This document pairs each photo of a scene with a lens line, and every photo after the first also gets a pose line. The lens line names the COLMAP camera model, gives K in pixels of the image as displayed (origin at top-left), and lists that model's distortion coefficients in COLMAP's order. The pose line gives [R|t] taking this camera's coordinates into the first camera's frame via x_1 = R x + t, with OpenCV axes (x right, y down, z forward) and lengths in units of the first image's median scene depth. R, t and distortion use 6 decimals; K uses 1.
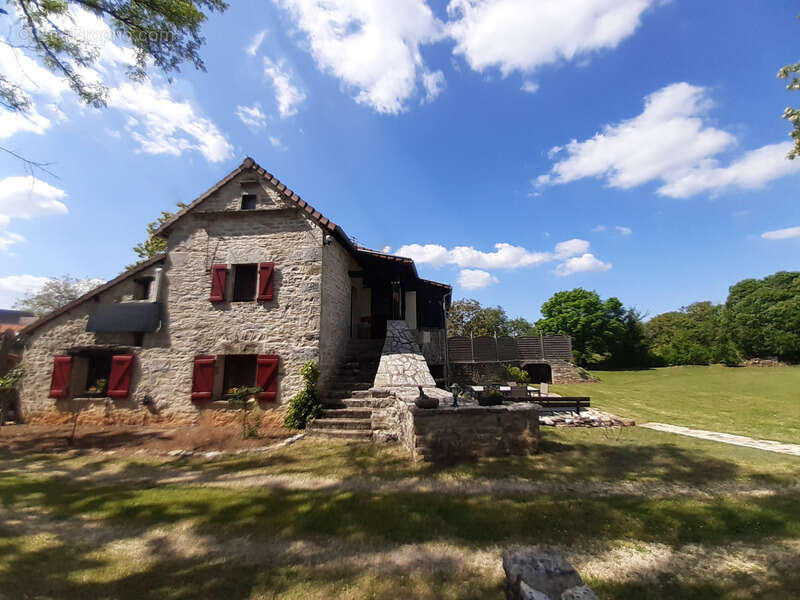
lens RADIAL K [[327.4, 0, 387.0], [0, 327.4, 288.8], [0, 0, 1]] dist [-0.016393, -0.000323]
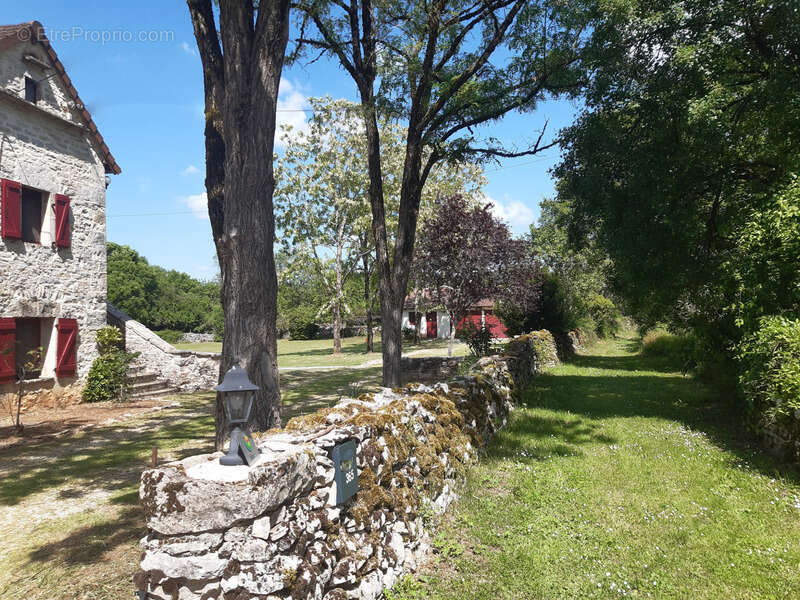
lens RADIAL K [[627.1, 0, 400.0], [0, 627.1, 300.0], [0, 0, 1]] dist [0.079597, -0.151476]
pose [[0.093990, 0.051429, 0.994244, -1.733579], [-0.174368, 0.984079, -0.034420, 0.069685], [-0.980184, -0.170130, 0.101461, 0.071877]]
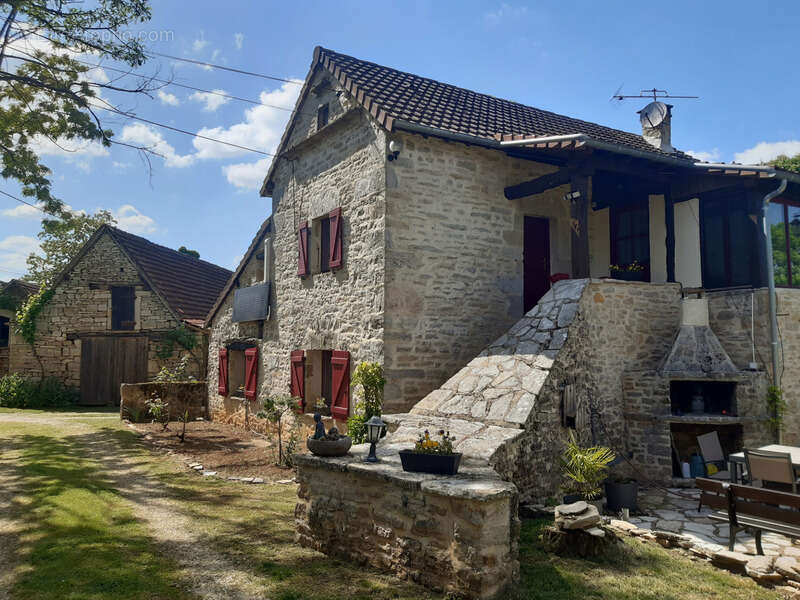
lens RADIAL K [[627.1, 0, 400.0], [0, 627.1, 300.0], [0, 0, 1]] dist [0.079597, -0.151476]
pose [[0.612000, -0.047839, -0.789410, 0.686507], [0.149655, 0.987140, 0.056200, 0.045868], [0.776569, -0.152533, 0.611289, 0.324347]]
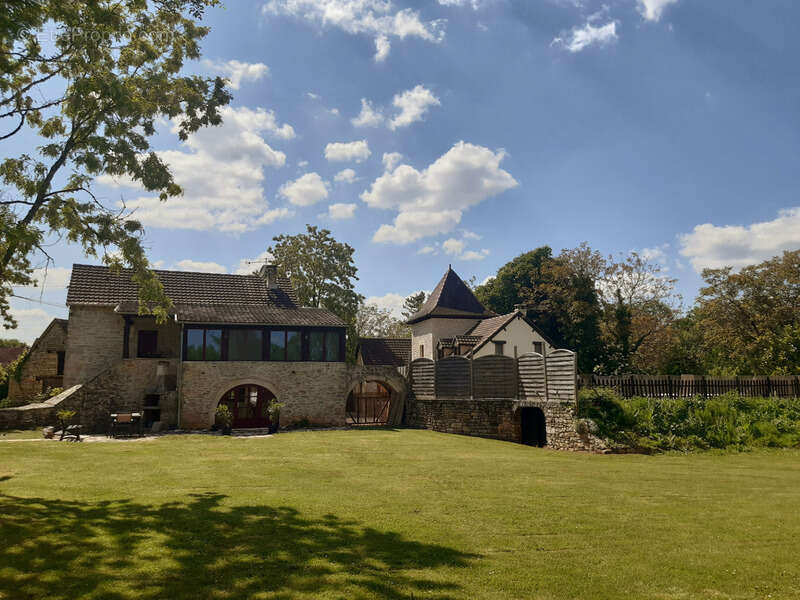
lens RADIAL K [[627.1, 0, 400.0], [0, 627.1, 300.0], [0, 0, 1]] dist [0.079597, -0.151476]
pose [[0.475658, -0.108923, -0.872860, 3.111955], [0.168157, 0.985263, -0.031314, 0.149194], [0.863408, -0.131882, 0.486964, 0.876770]]
